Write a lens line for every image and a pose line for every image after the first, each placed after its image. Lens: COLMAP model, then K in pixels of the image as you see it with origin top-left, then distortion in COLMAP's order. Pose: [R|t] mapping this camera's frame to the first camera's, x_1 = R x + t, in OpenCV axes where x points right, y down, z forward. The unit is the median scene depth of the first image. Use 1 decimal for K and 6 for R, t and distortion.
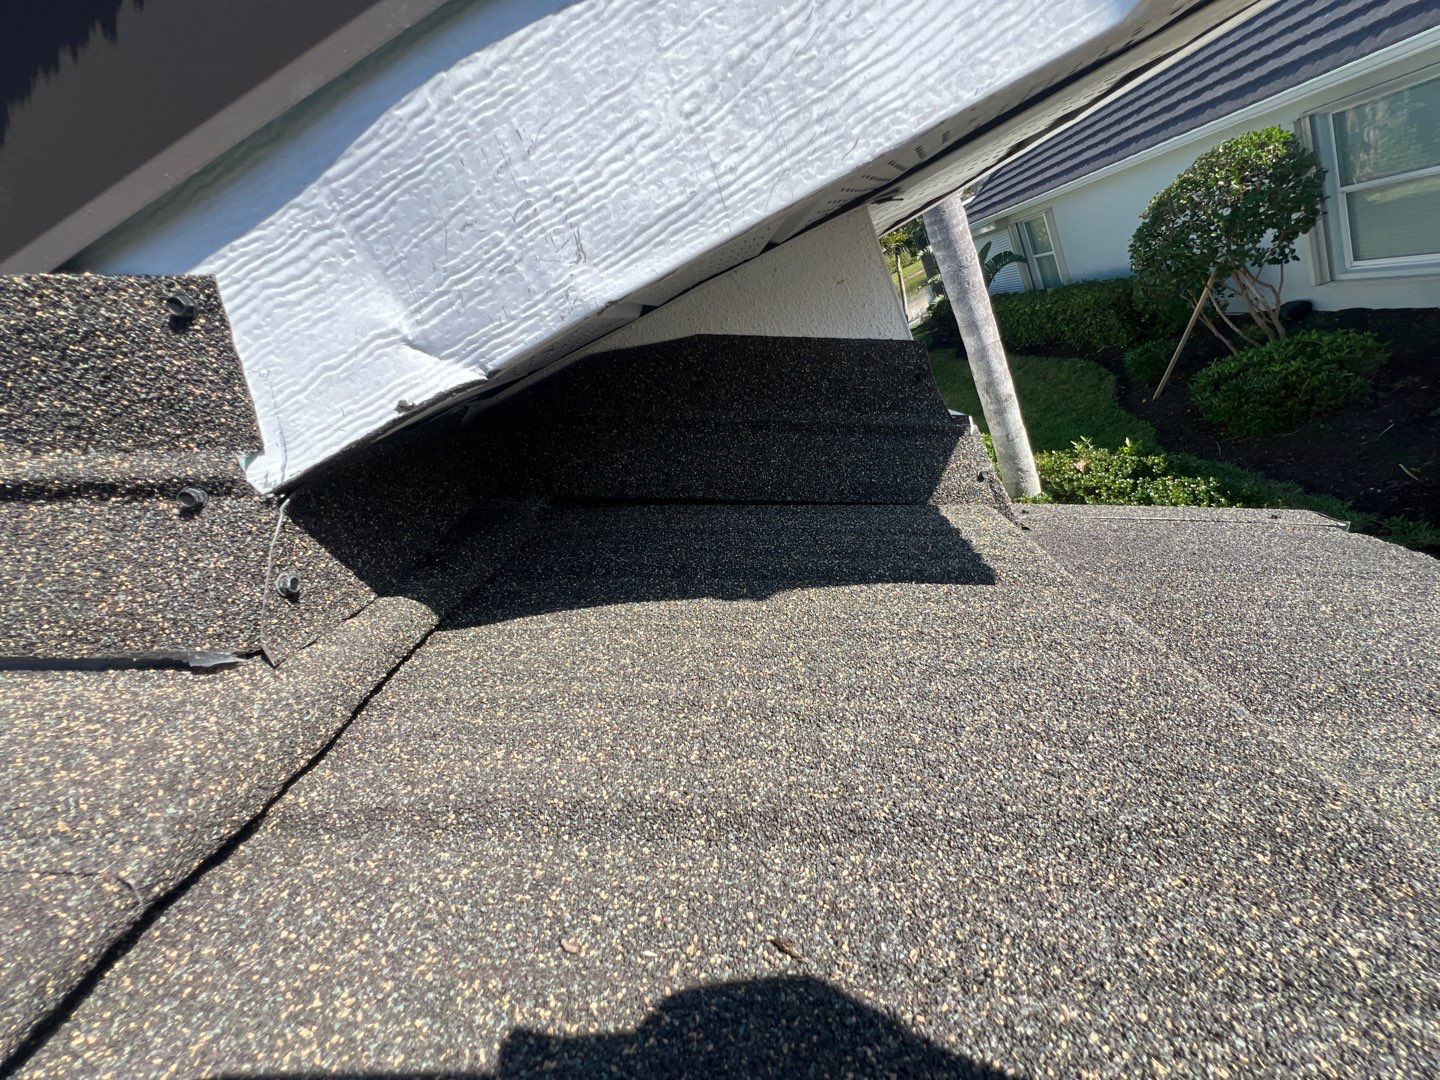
lens RADIAL K [[583.4, 0, 719.9], [0, 583.4, 542.3], [0, 0, 1]] dist [-0.008308, 0.000727]
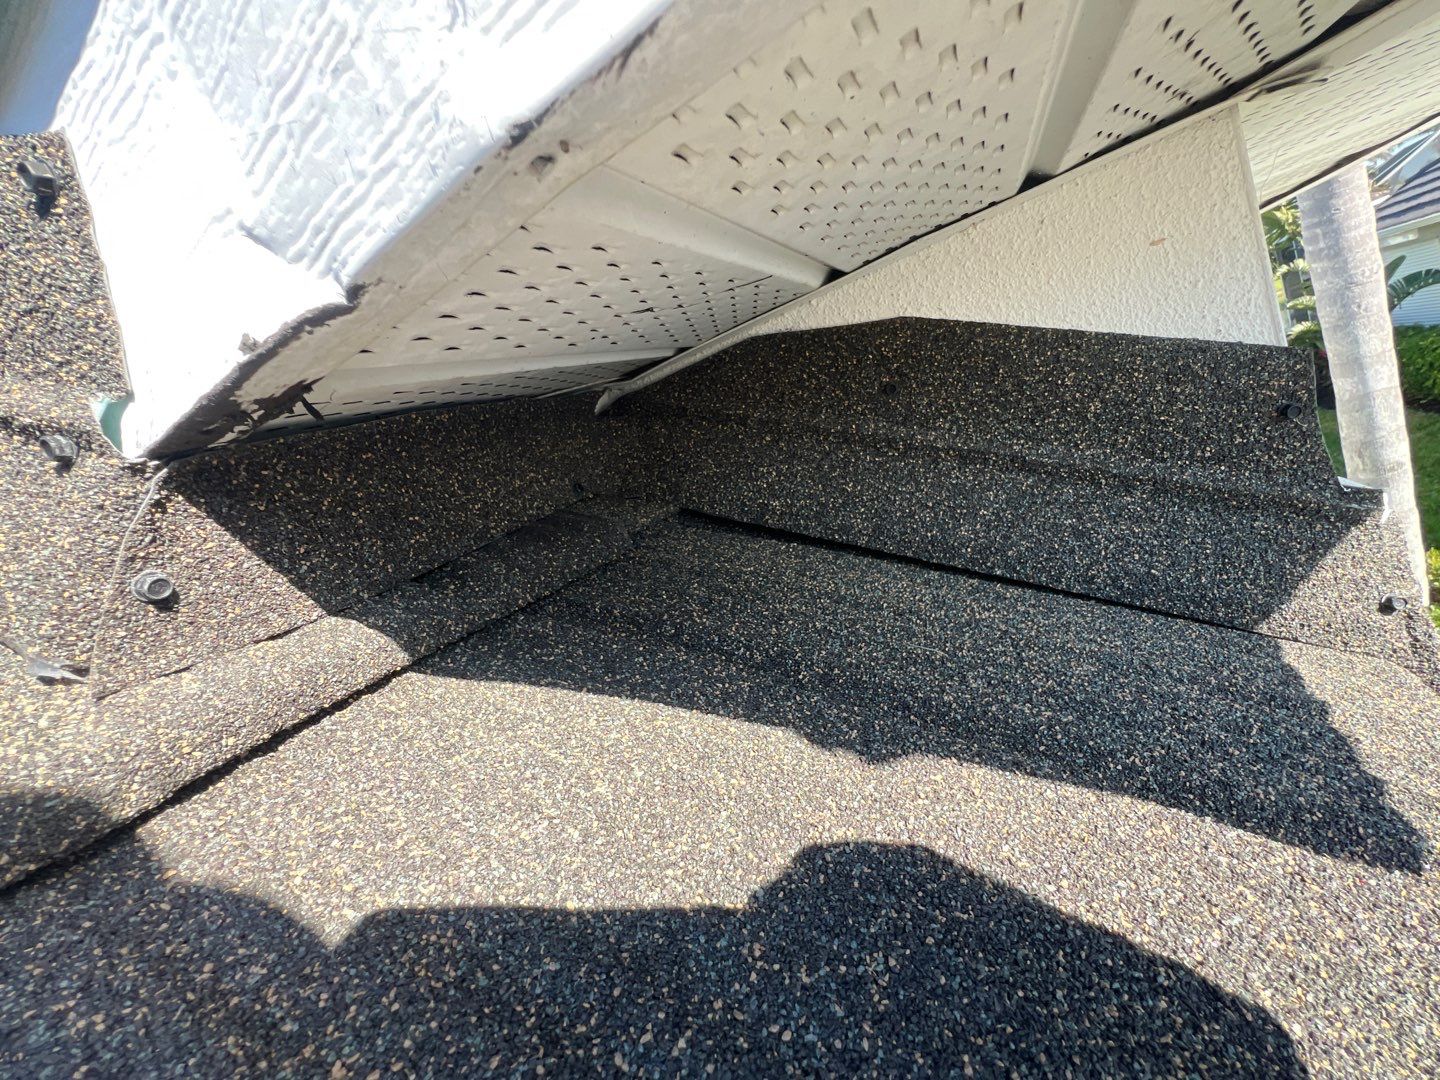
lens RADIAL K [[583.4, 0, 720.4], [0, 583.4, 540.5], [0, 0, 1]] dist [-0.008308, 0.000727]
pose [[0.912557, 0.188074, -0.363135, 0.068660], [-0.194816, 0.980668, 0.018333, -0.064406], [0.359563, 0.054014, 0.931556, 0.288174]]
